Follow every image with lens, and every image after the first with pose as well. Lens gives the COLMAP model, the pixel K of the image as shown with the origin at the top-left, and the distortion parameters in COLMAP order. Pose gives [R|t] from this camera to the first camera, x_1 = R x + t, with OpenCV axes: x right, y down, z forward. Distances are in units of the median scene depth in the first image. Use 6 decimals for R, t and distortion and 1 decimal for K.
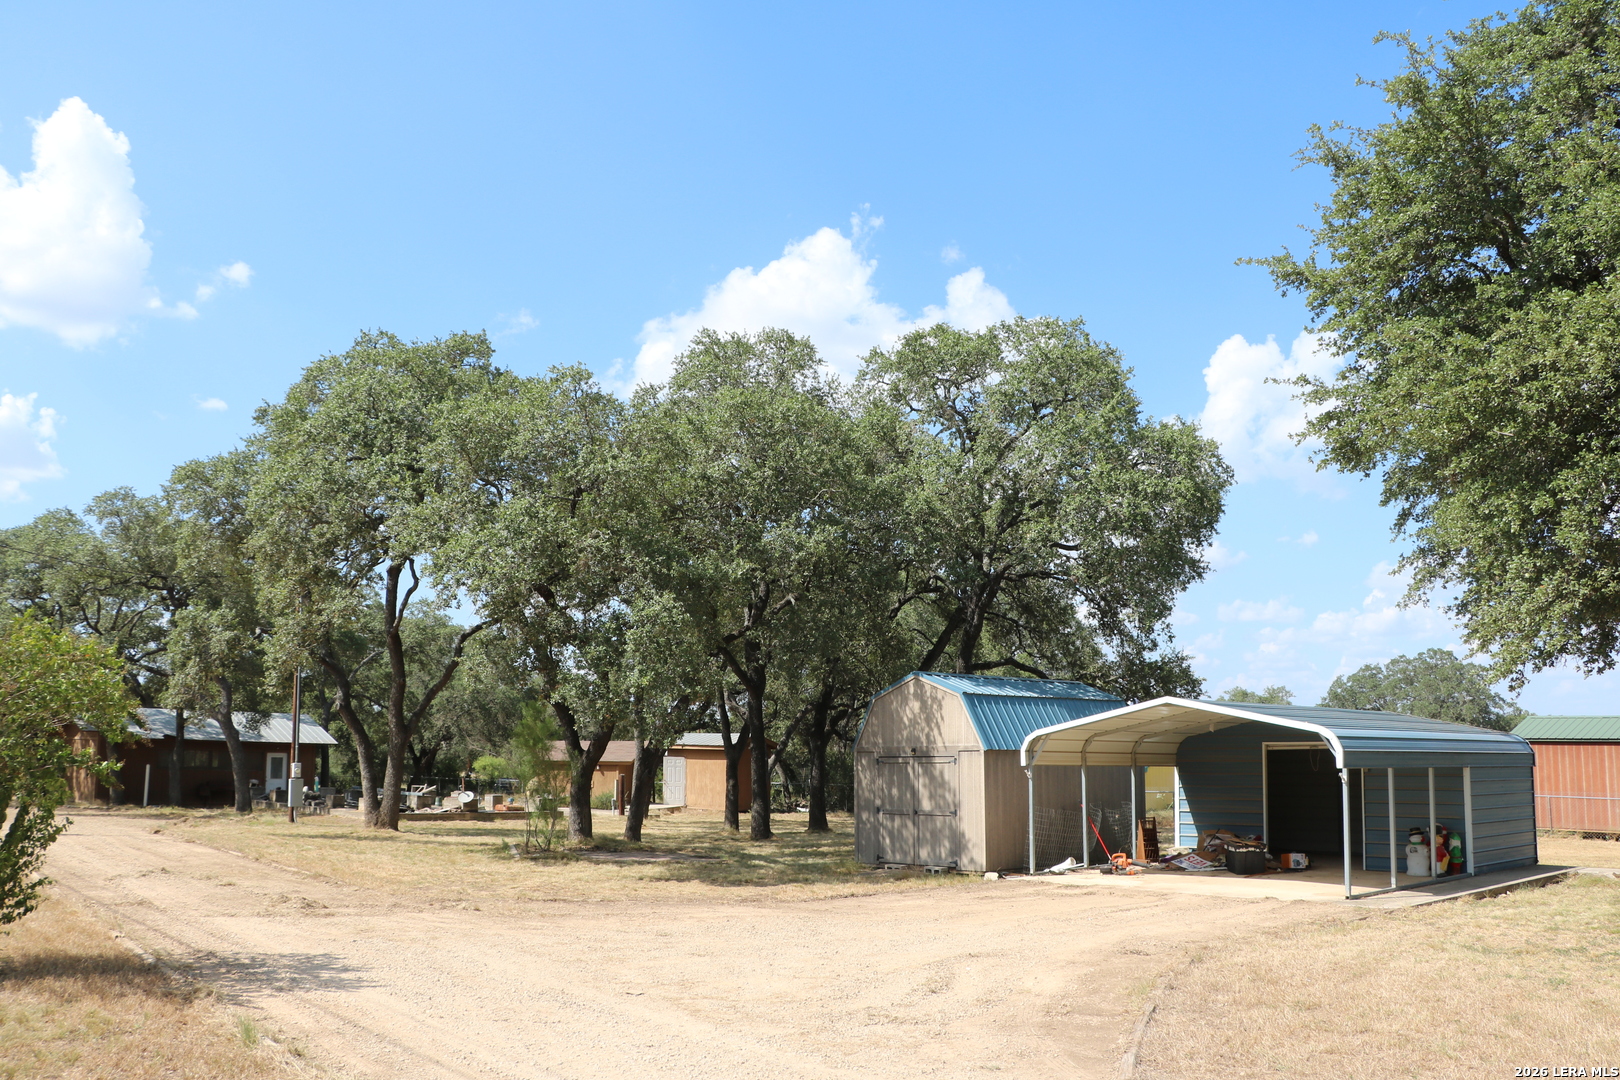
lens RADIAL K [[1402.4, 0, 810.0], [0, 1402.4, 540.0], [0, 0, 1]] dist [-0.112648, 0.007396]
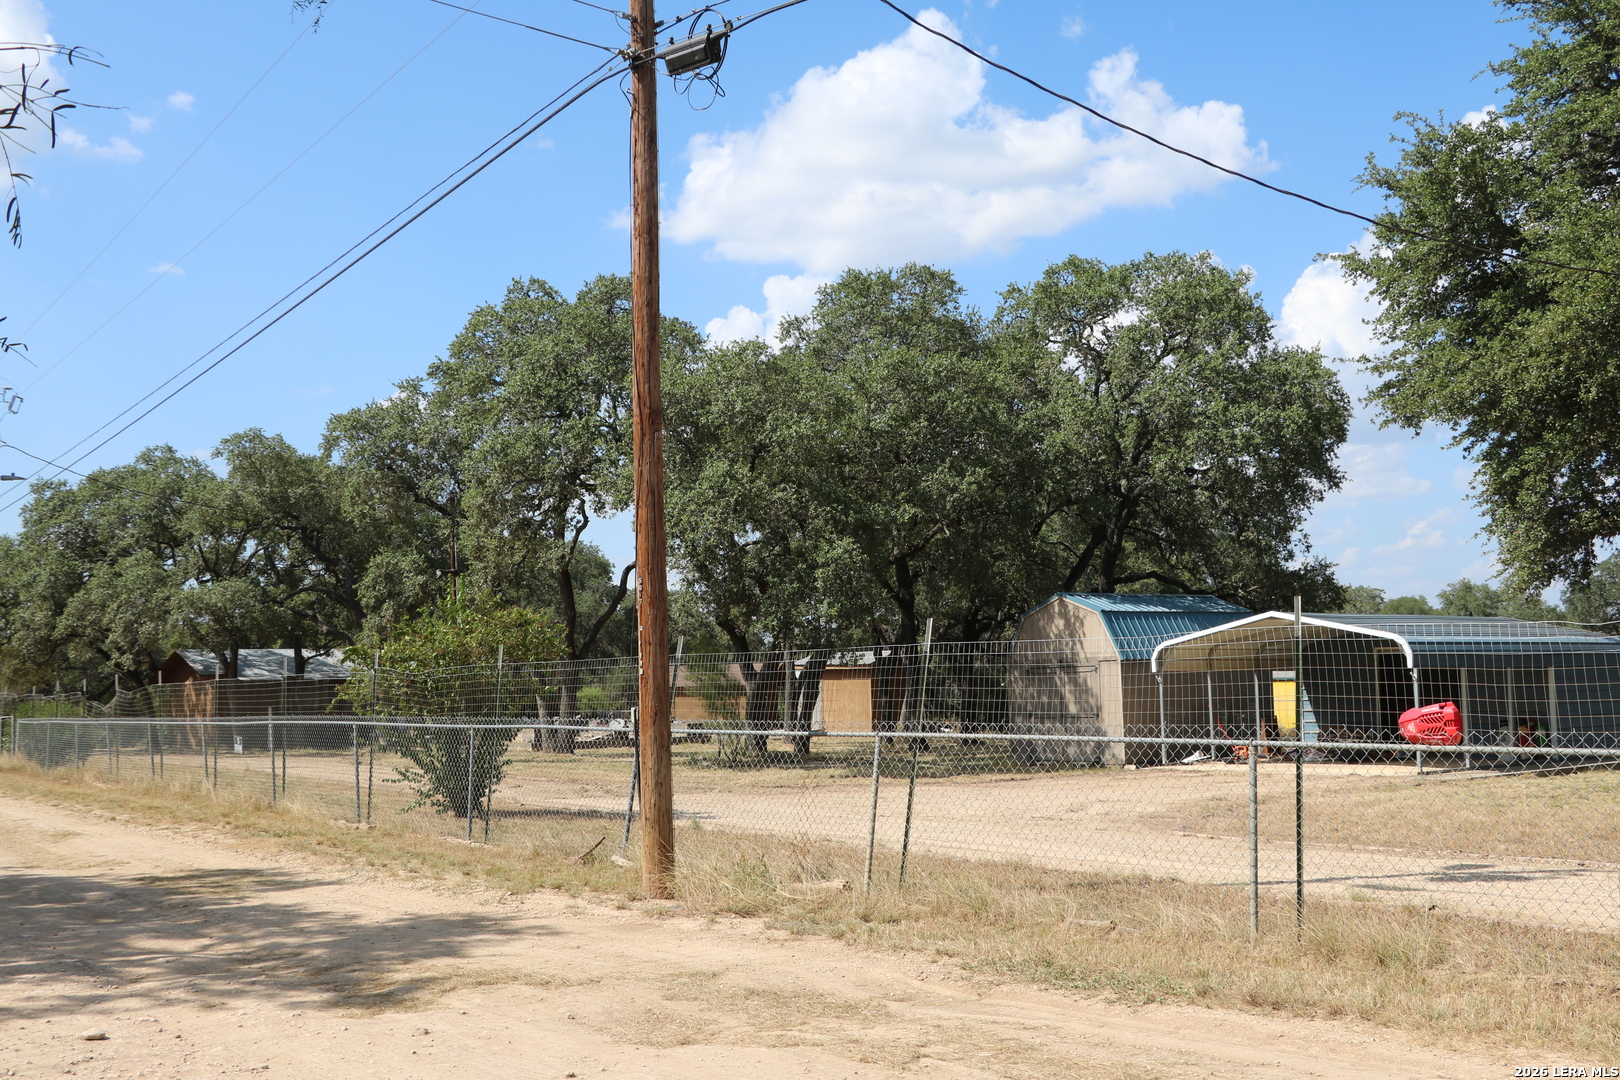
lens RADIAL K [[1839.6, 0, 810.0], [0, 1839.6, 540.0], [0, 0, 1]] dist [-0.043335, -0.003294]
pose [[0.997468, -0.034589, -0.062143, -0.032055], [0.039309, 0.996301, 0.076417, -0.070365], [0.059270, -0.078666, 0.995138, -0.489463]]
